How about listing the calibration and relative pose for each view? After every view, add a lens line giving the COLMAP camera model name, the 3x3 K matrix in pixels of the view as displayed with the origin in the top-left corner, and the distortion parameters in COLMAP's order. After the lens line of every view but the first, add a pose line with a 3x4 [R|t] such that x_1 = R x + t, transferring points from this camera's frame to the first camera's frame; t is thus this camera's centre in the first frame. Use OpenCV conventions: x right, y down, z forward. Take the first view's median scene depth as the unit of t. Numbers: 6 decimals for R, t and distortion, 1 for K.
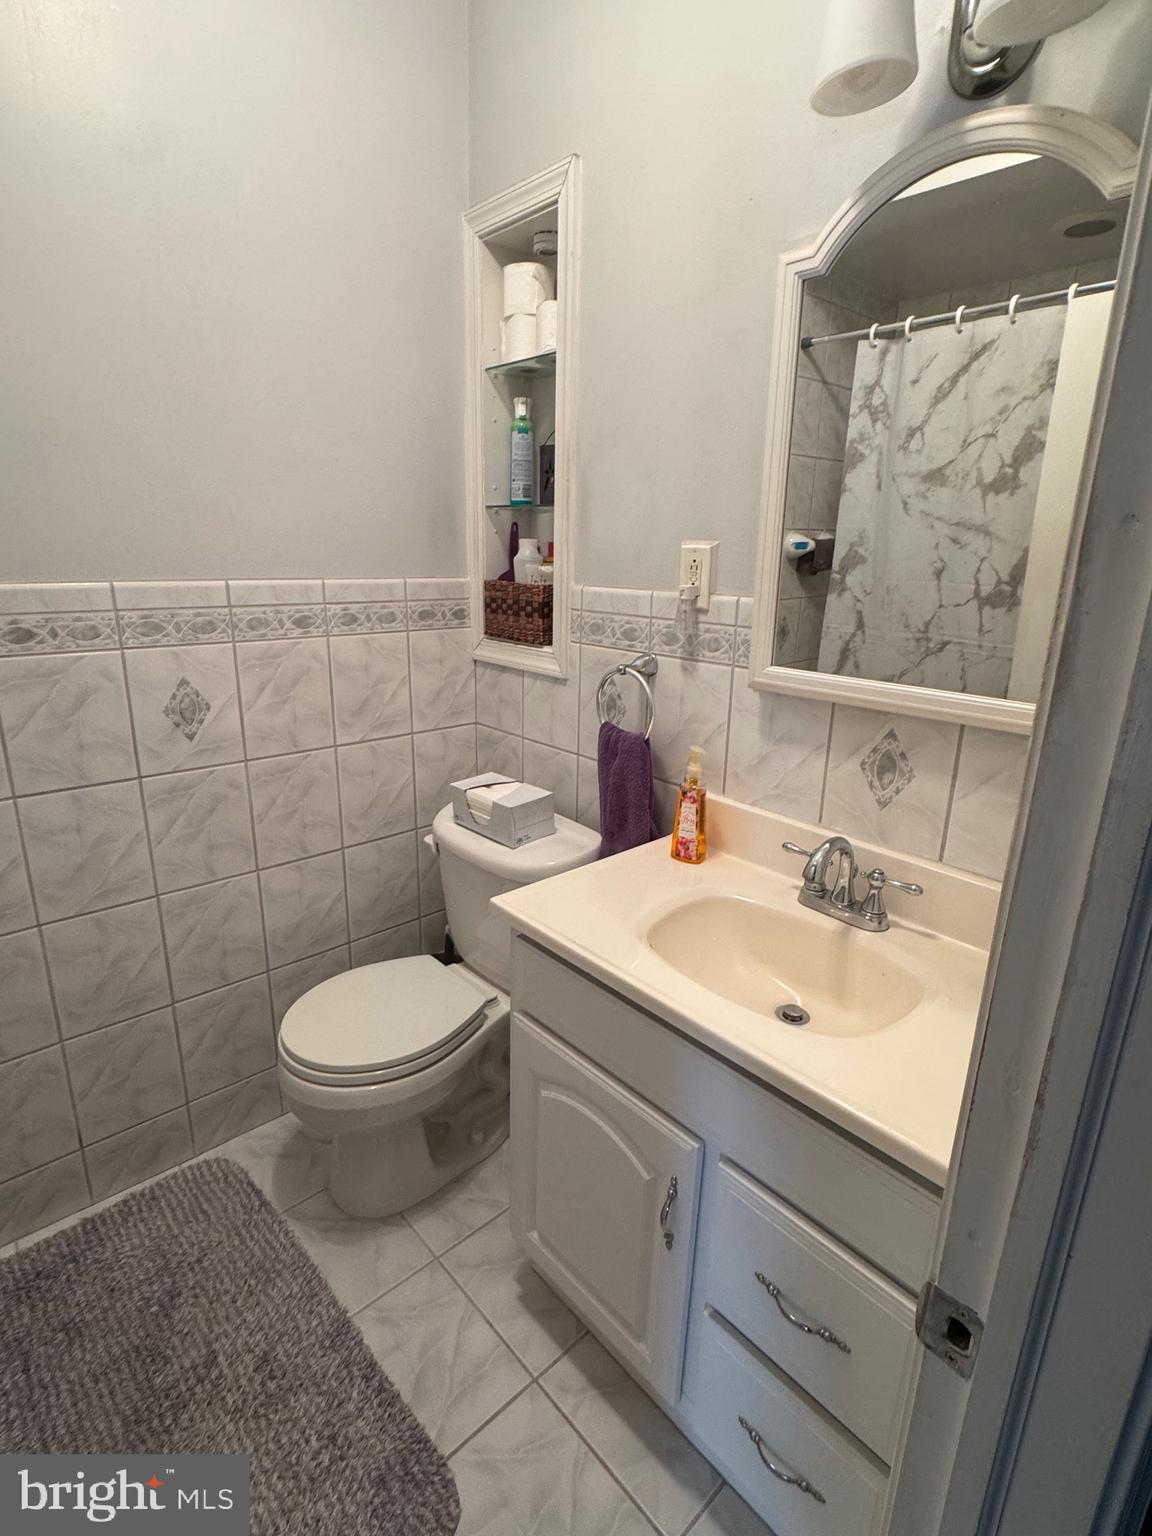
lens RADIAL K [[769.7, 0, 577.7], [0, 769.7, 768.9], [0, 0, 1]] dist [-0.001011, -0.000297]
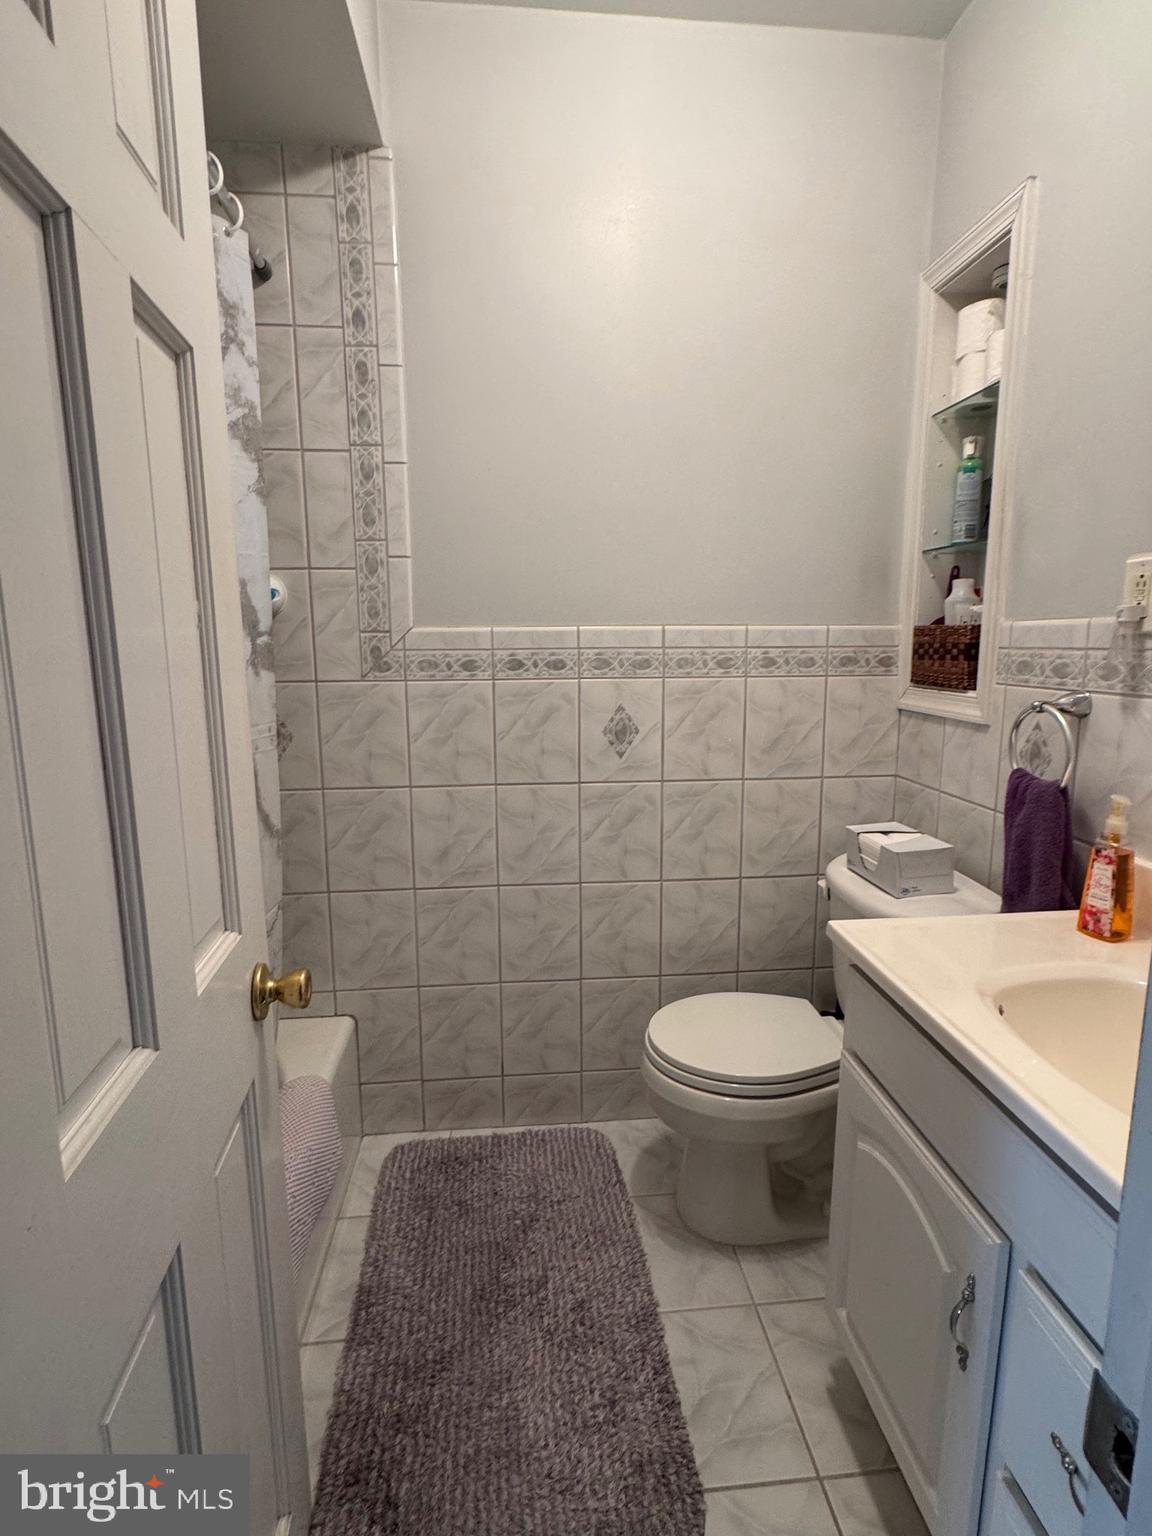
lens RADIAL K [[769.7, 0, 568.9], [0, 769.7, 767.3], [0, 0, 1]] dist [-0.001011, -0.000297]
pose [[0.792273, 0.074928, -0.605549, 0.162895], [-0.147553, 0.986504, -0.070986, 0.076026], [0.592057, 0.145590, 0.792636, 0.003804]]
